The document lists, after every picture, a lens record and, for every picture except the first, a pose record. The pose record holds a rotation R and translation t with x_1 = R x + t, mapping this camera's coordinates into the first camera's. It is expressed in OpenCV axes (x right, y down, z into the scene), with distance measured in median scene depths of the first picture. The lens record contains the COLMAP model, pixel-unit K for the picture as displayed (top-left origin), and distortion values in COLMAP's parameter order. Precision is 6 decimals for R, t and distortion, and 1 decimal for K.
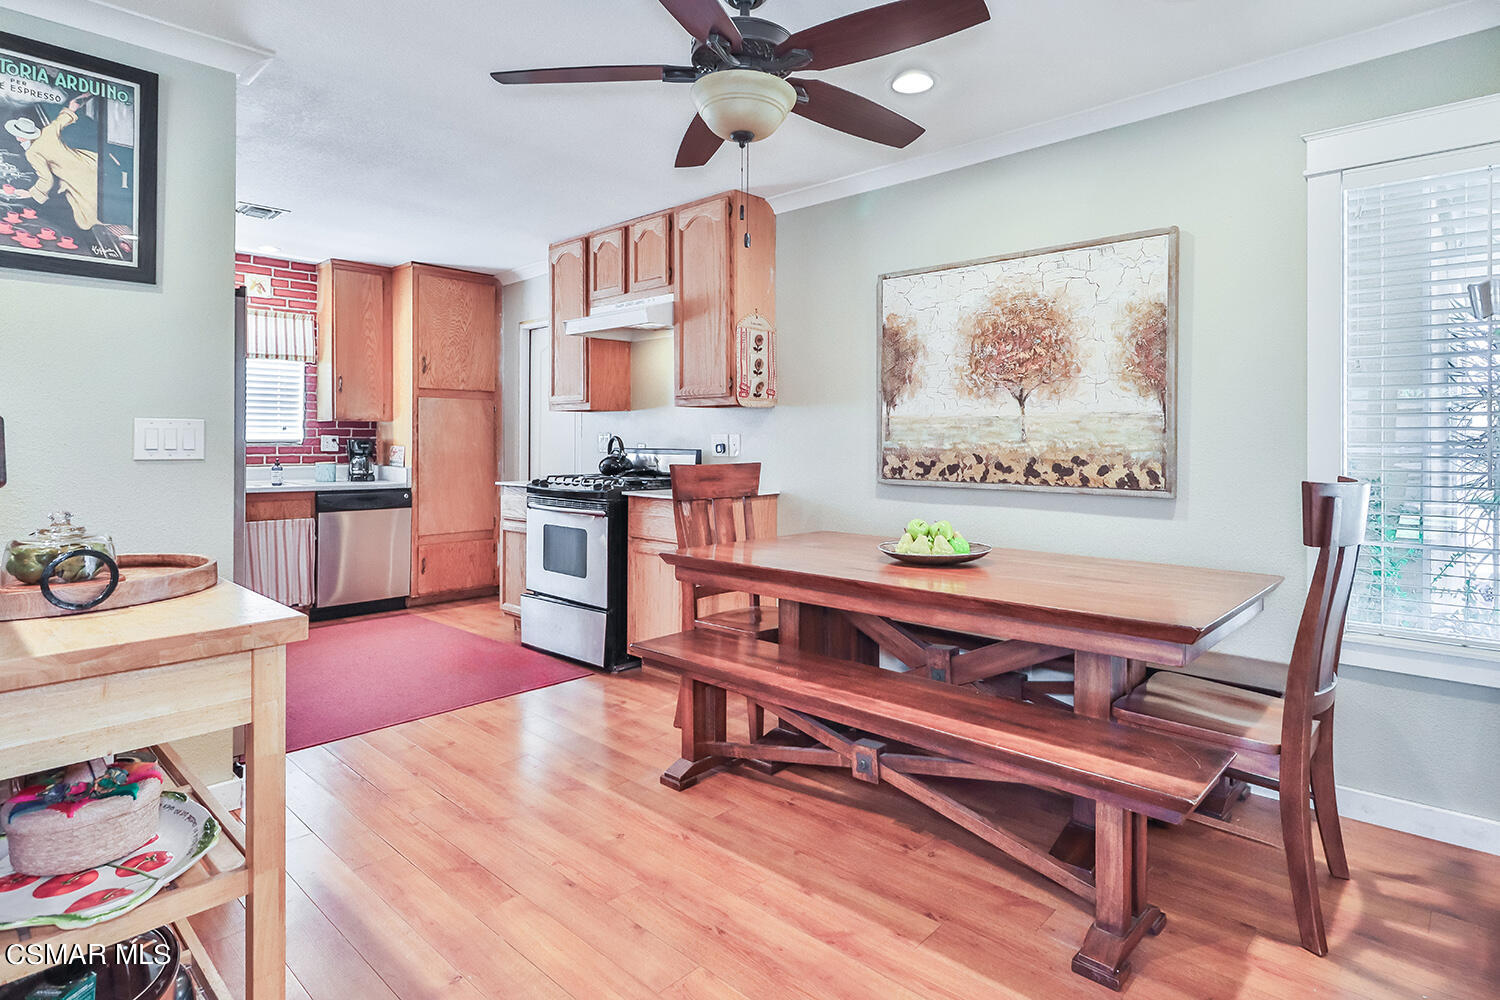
lens RADIAL K [[787.4, 0, 741.2], [0, 787.4, 430.2], [0, 0, 1]] dist [-0.005236, 0.000248]
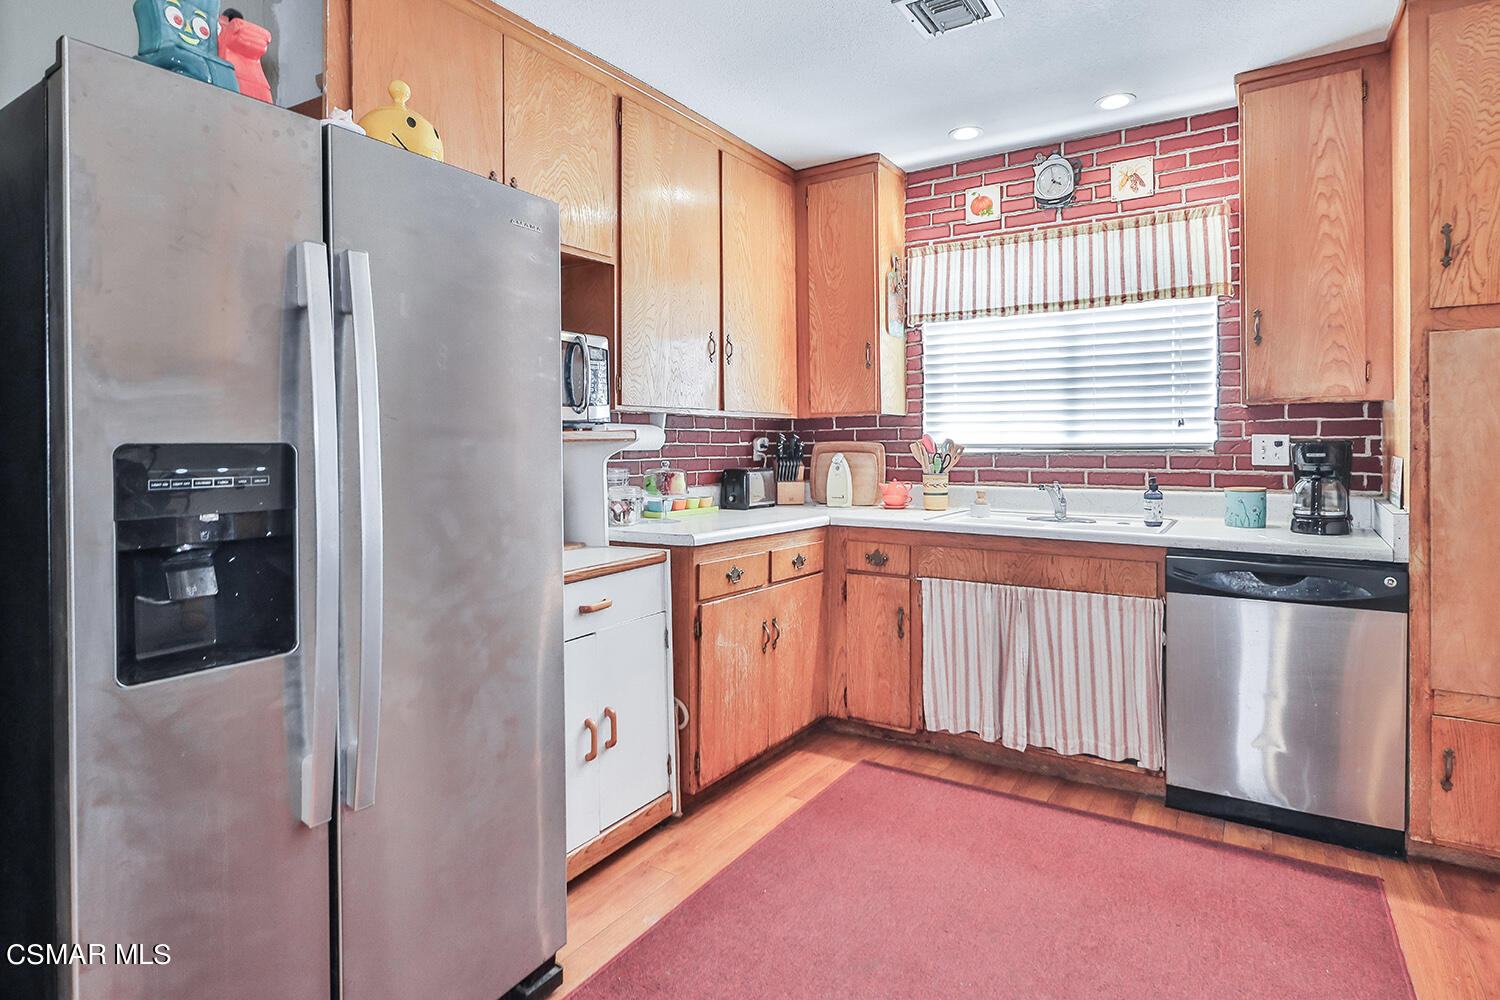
lens RADIAL K [[787.4, 0, 765.5], [0, 787.4, 447.2], [0, 0, 1]] dist [-0.005236, 0.000248]
pose [[0.202338, 0.002782, -0.979312, -0.150836], [0.016929, 0.999837, 0.006338, 0.010268], [0.979169, -0.017861, 0.202258, 0.932750]]
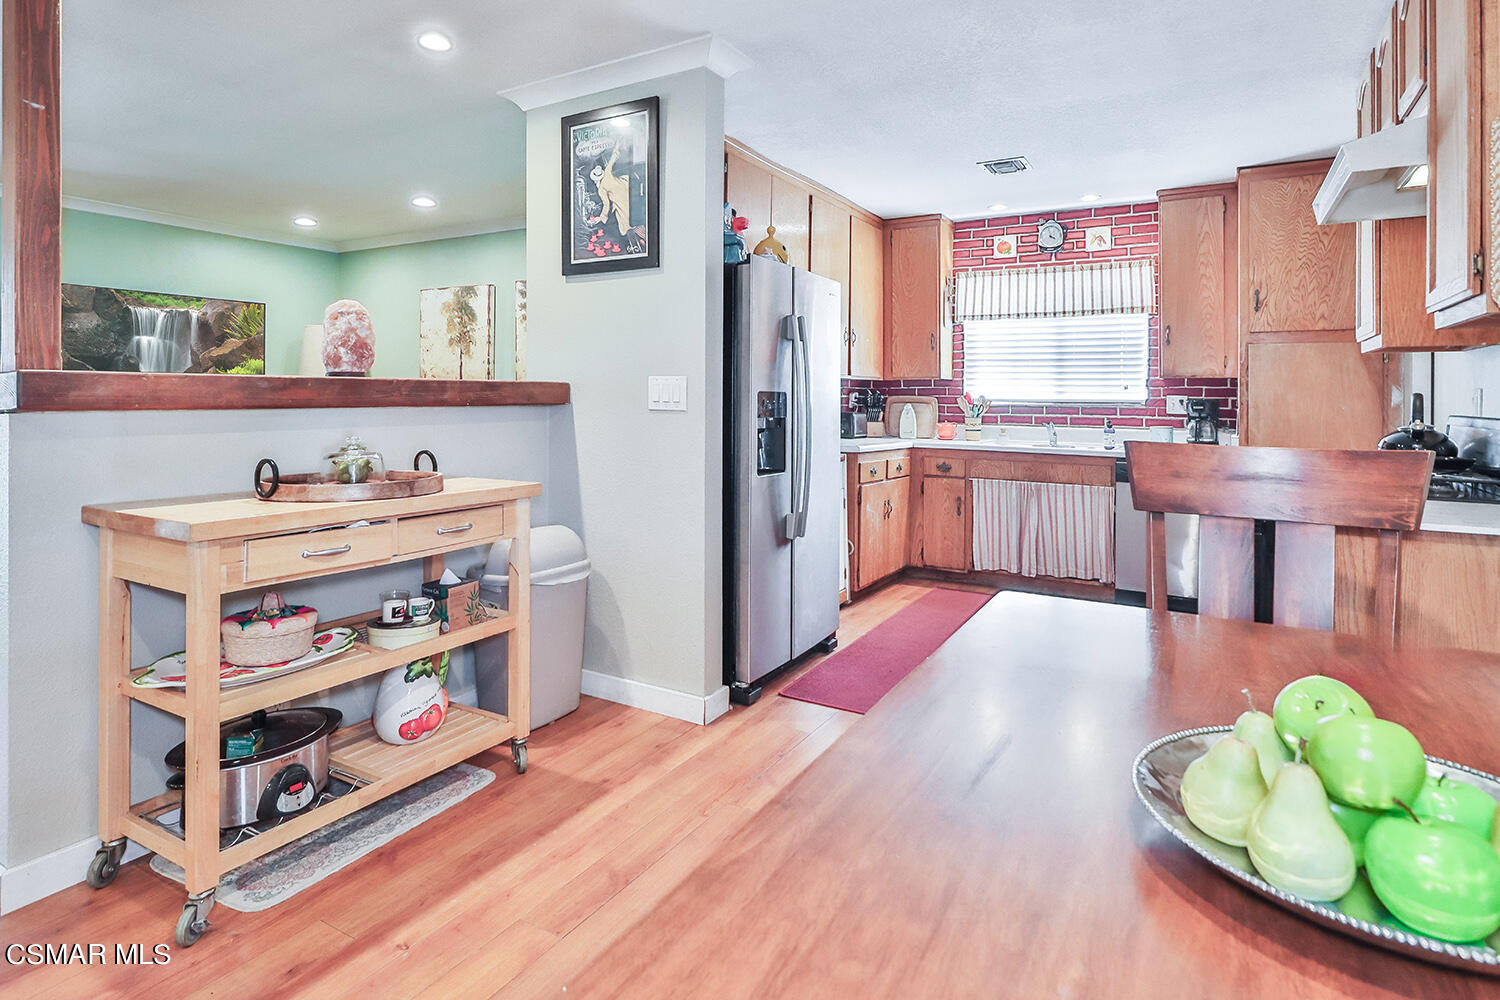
lens RADIAL K [[787.4, 0, 764.7], [0, 787.4, 388.4], [0, 0, 1]] dist [-0.005236, 0.000248]
pose [[0.245510, -0.010084, -0.969342, 0.323541], [0.000866, 0.999948, -0.010183, 0.011763], [0.969394, 0.001660, 0.245506, 0.564185]]
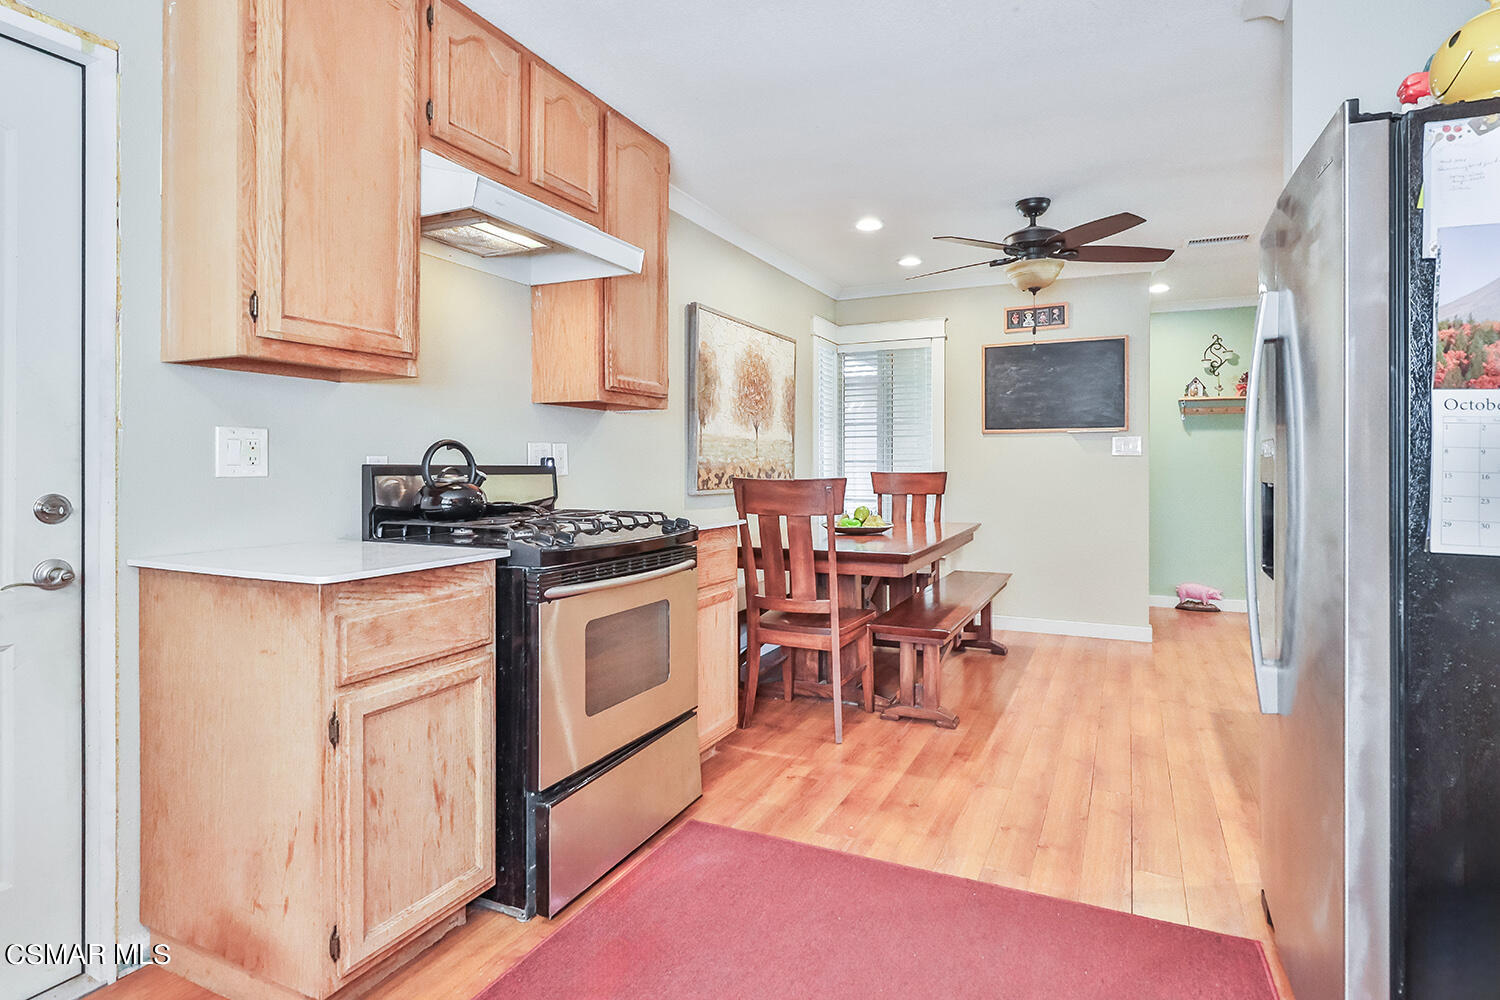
lens RADIAL K [[787.4, 0, 773.8], [0, 787.4, 464.0], [0, 0, 1]] dist [-0.005236, 0.000248]
pose [[-0.328101, -0.000605, 0.944642, -0.887776], [-0.016449, 0.999852, -0.005072, 0.028935], [-0.944499, -0.017203, -0.328062, 1.263077]]
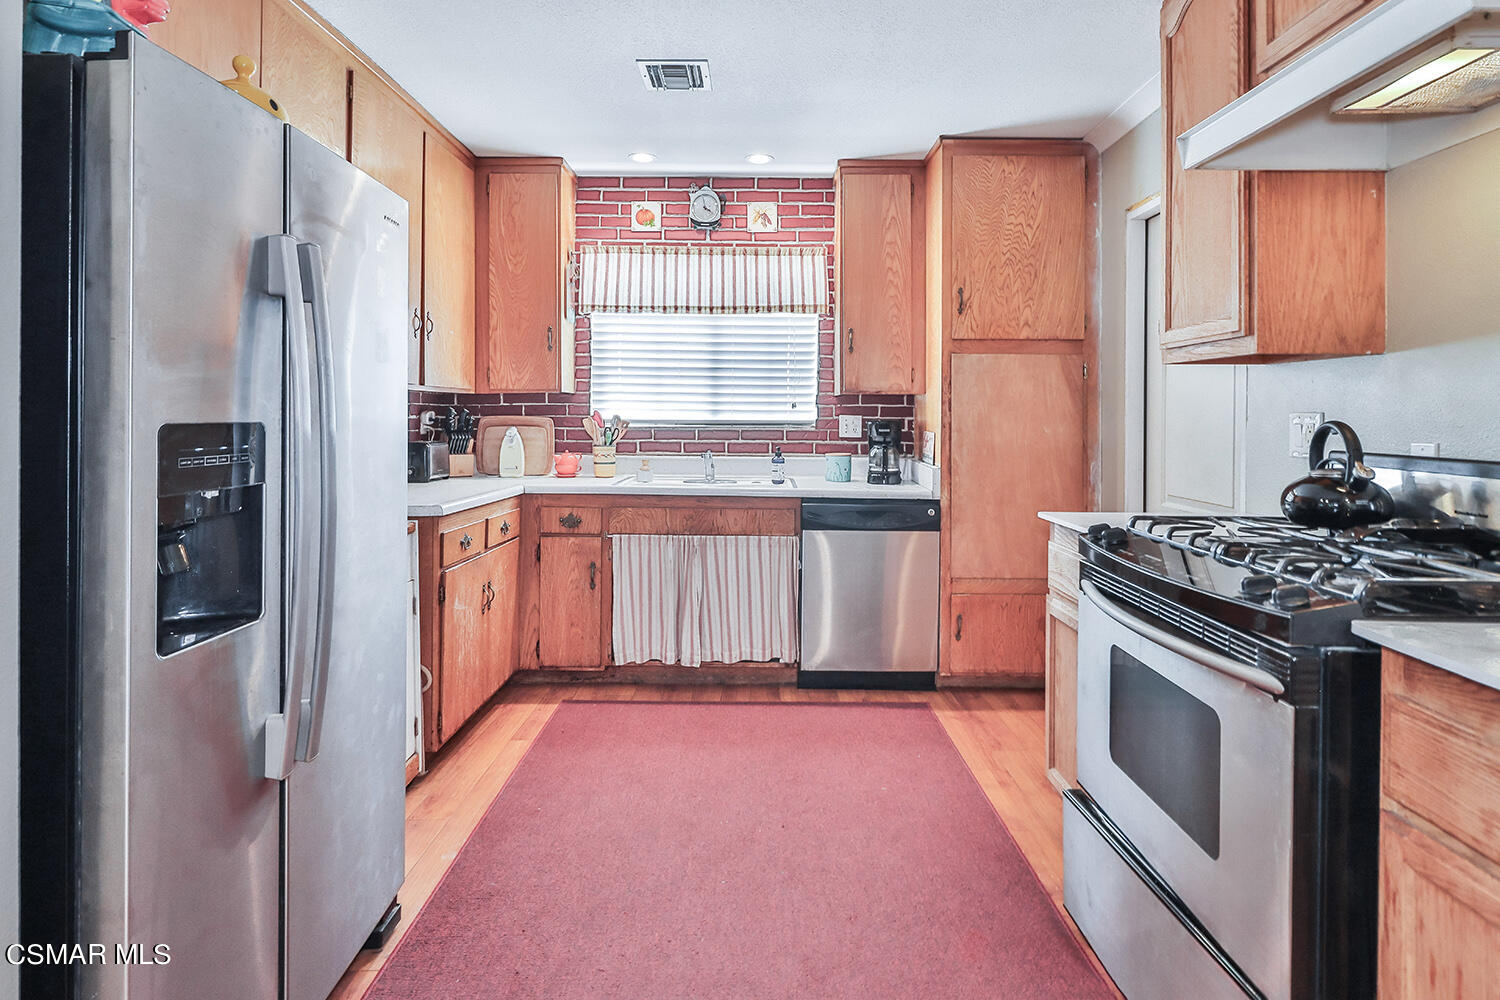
lens RADIAL K [[787.4, 0, 762.3], [0, 787.4, 411.4], [0, 0, 1]] dist [-0.005236, 0.000248]
pose [[0.695849, 0.001045, -0.718188, -0.106727], [0.001873, 0.999993, 0.003270, 0.001425], [0.718186, -0.003620, 0.695842, 0.717692]]
